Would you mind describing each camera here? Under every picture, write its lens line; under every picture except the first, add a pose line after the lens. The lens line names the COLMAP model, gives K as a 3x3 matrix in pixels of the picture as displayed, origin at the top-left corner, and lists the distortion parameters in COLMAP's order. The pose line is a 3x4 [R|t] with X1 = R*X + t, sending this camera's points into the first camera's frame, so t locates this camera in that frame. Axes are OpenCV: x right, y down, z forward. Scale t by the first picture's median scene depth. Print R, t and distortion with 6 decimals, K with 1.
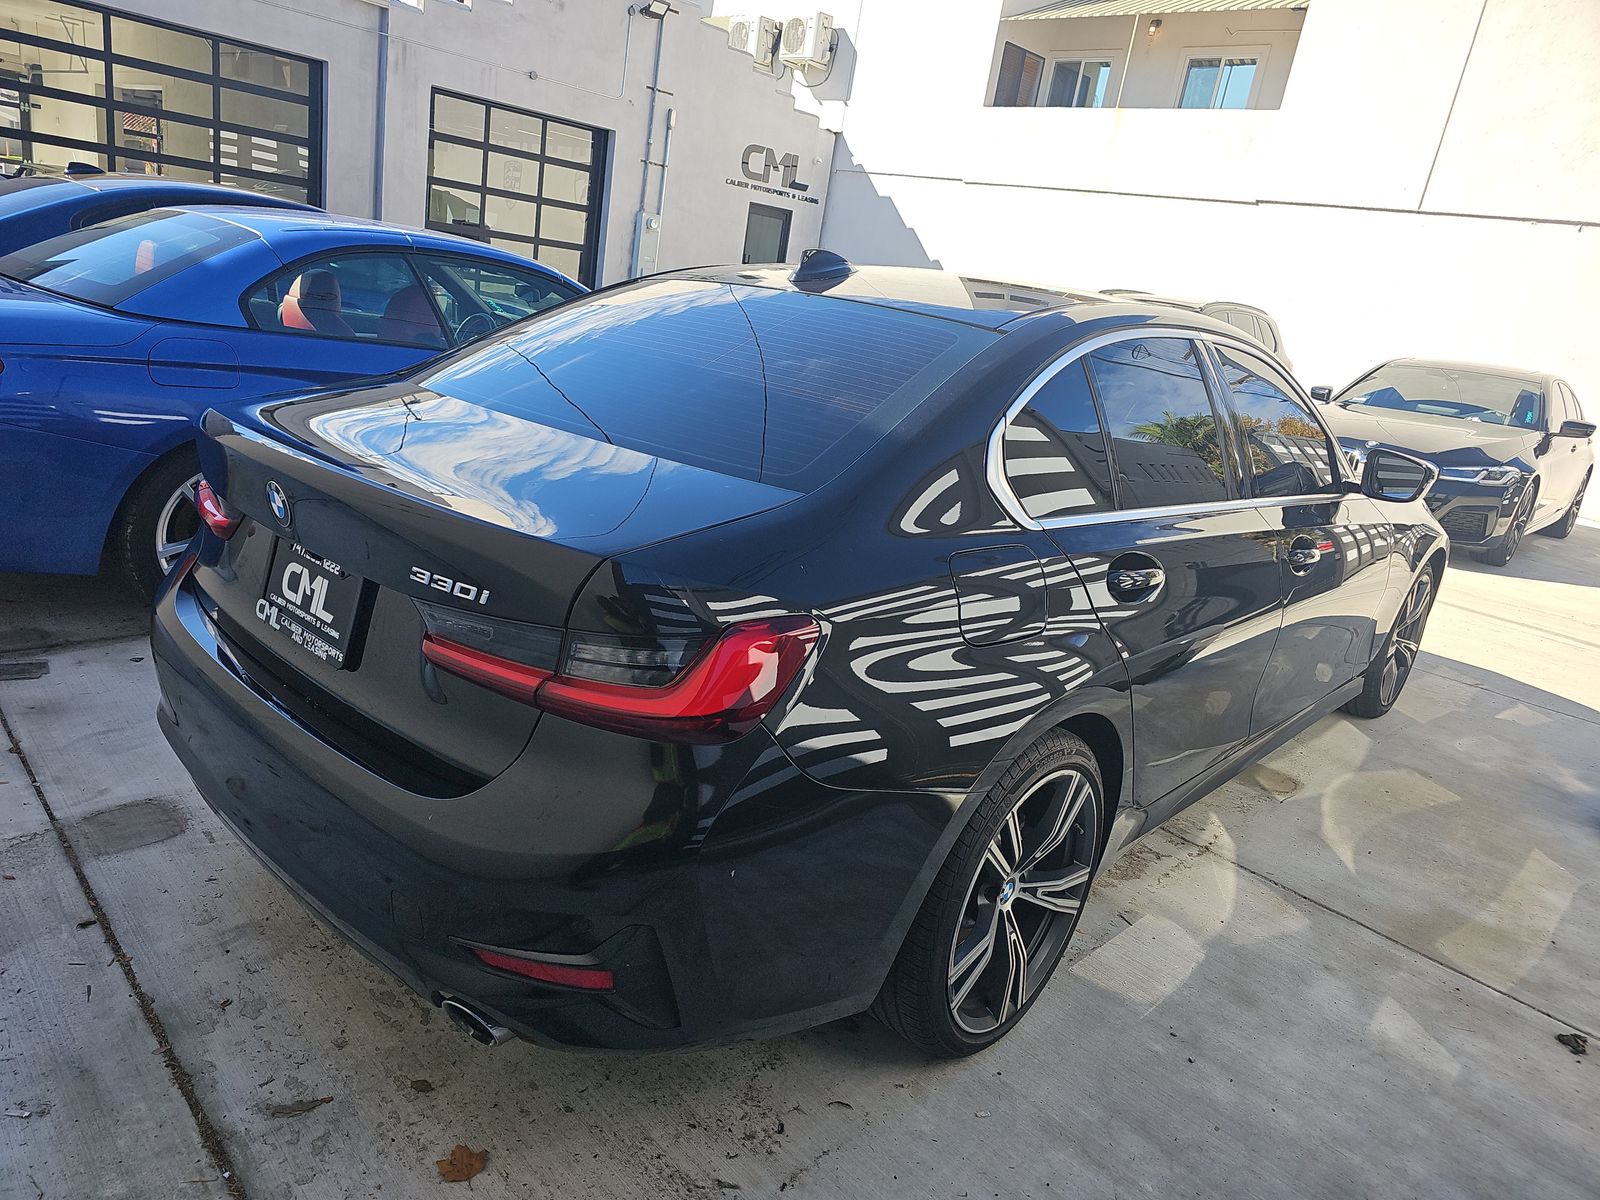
lens RADIAL K [[1038.9, 0, 796.9], [0, 1038.9, 591.6], [0, 0, 1]] dist [0.026648, -0.003071]
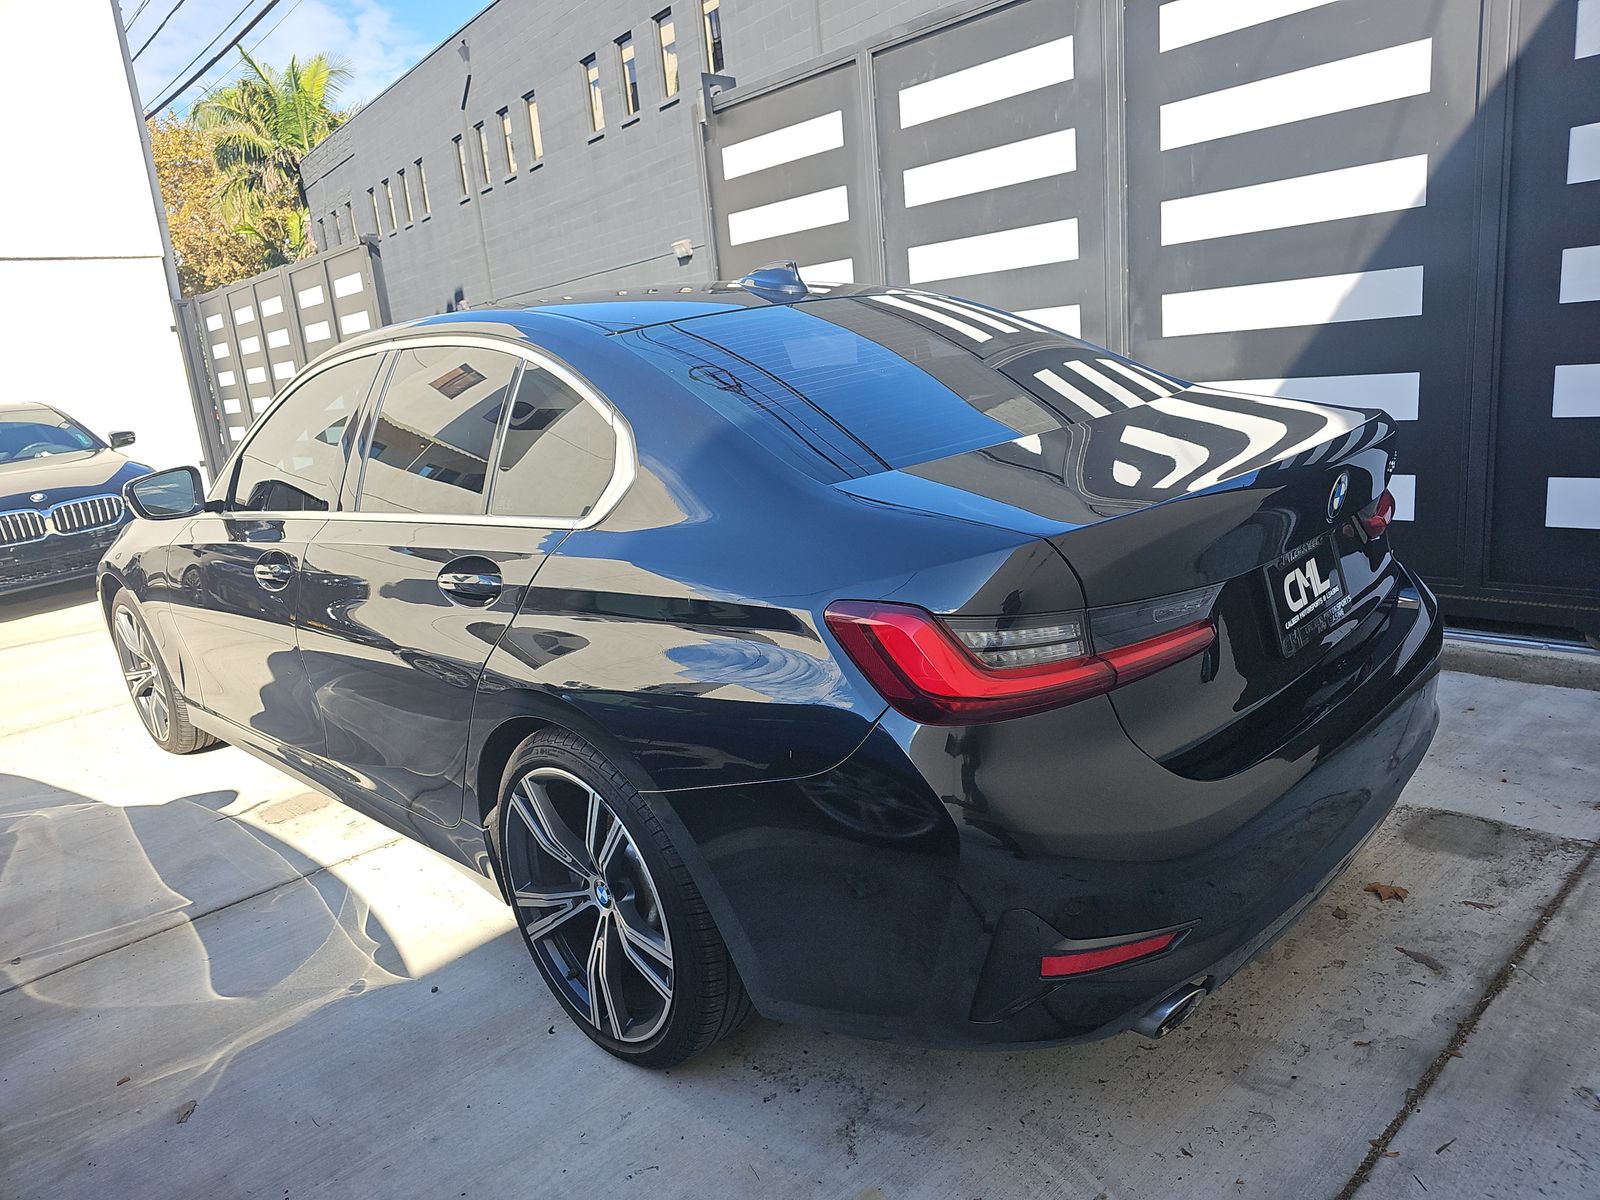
lens RADIAL K [[1038.9, 0, 796.9], [0, 1038.9, 591.6], [0, 0, 1]] dist [0.026648, -0.003071]
pose [[0.034267, -0.368051, 0.929174, -1.420572], [0.393358, 0.859646, 0.326004, -0.515563], [-0.918747, 0.354327, 0.174233, 1.273609]]
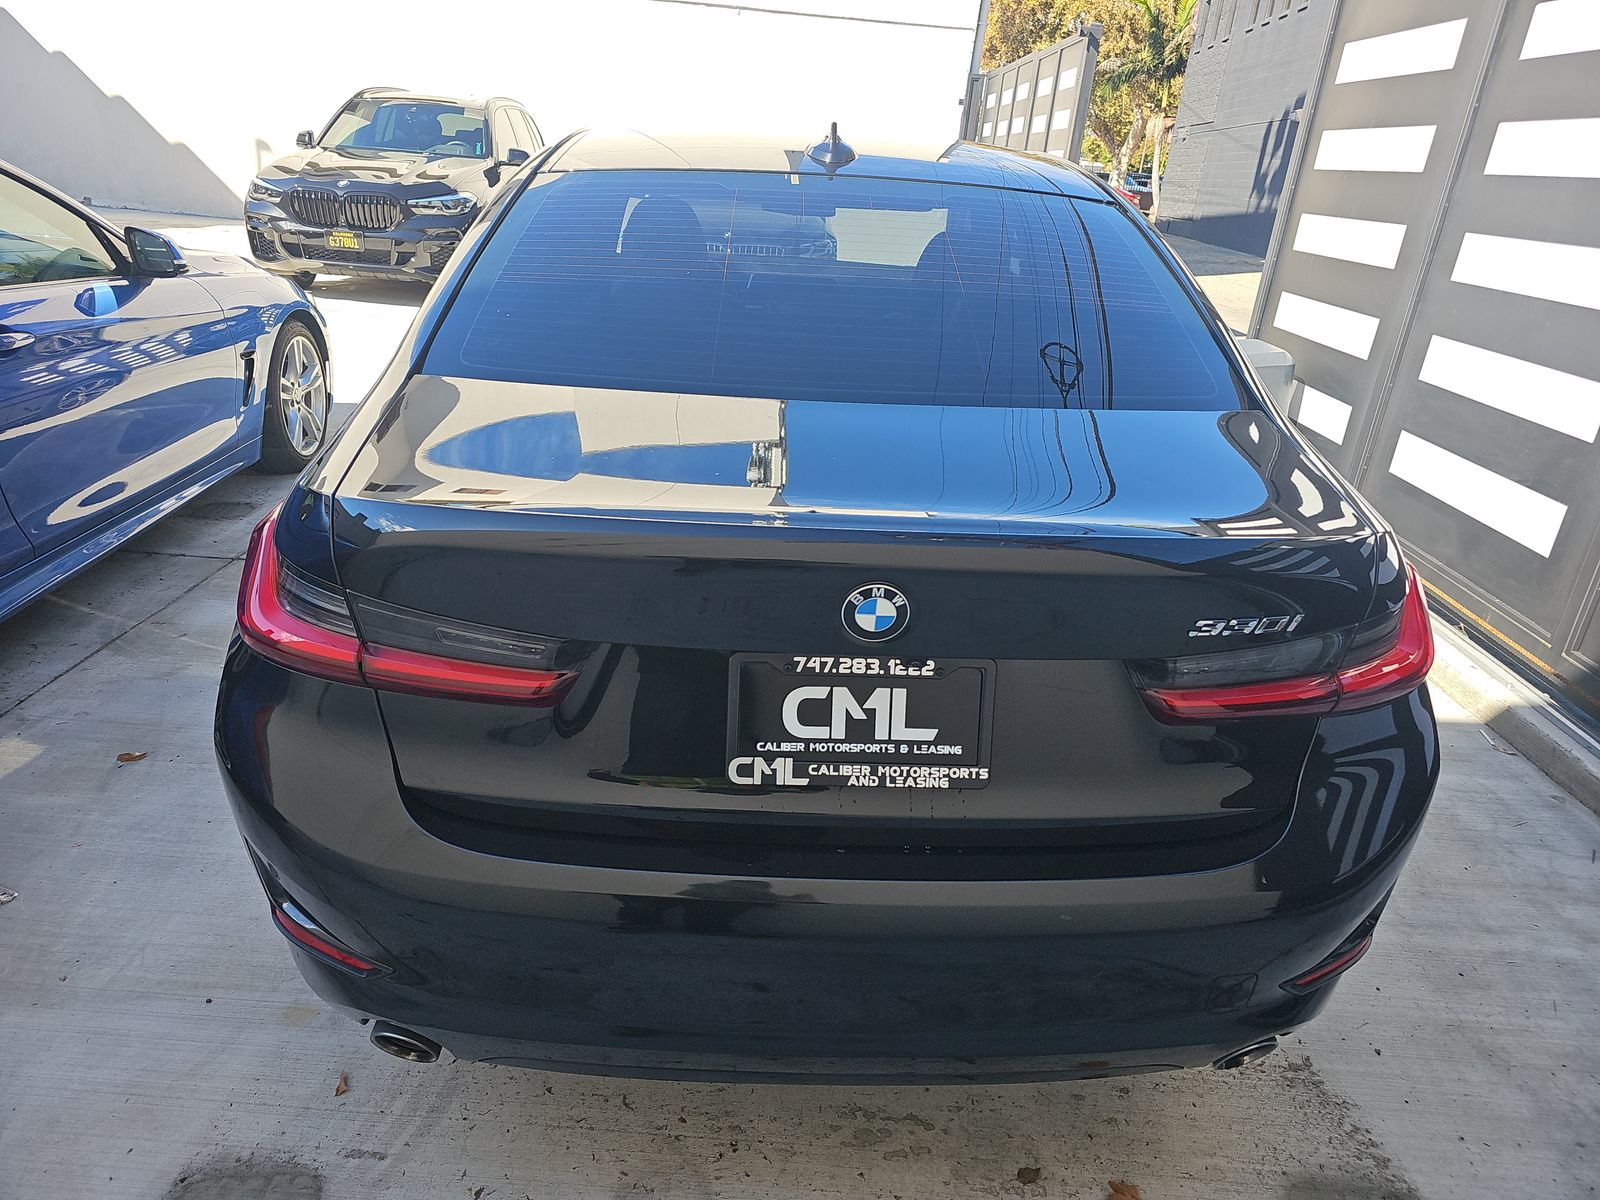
lens RADIAL K [[1038.9, 0, 796.9], [0, 1038.9, 591.6], [0, 0, 1]] dist [0.026648, -0.003071]
pose [[0.731188, -0.341725, 0.590414, -0.879537], [0.231110, 0.938393, 0.256917, -0.266824], [-0.641835, -0.051404, 0.765118, 0.492938]]
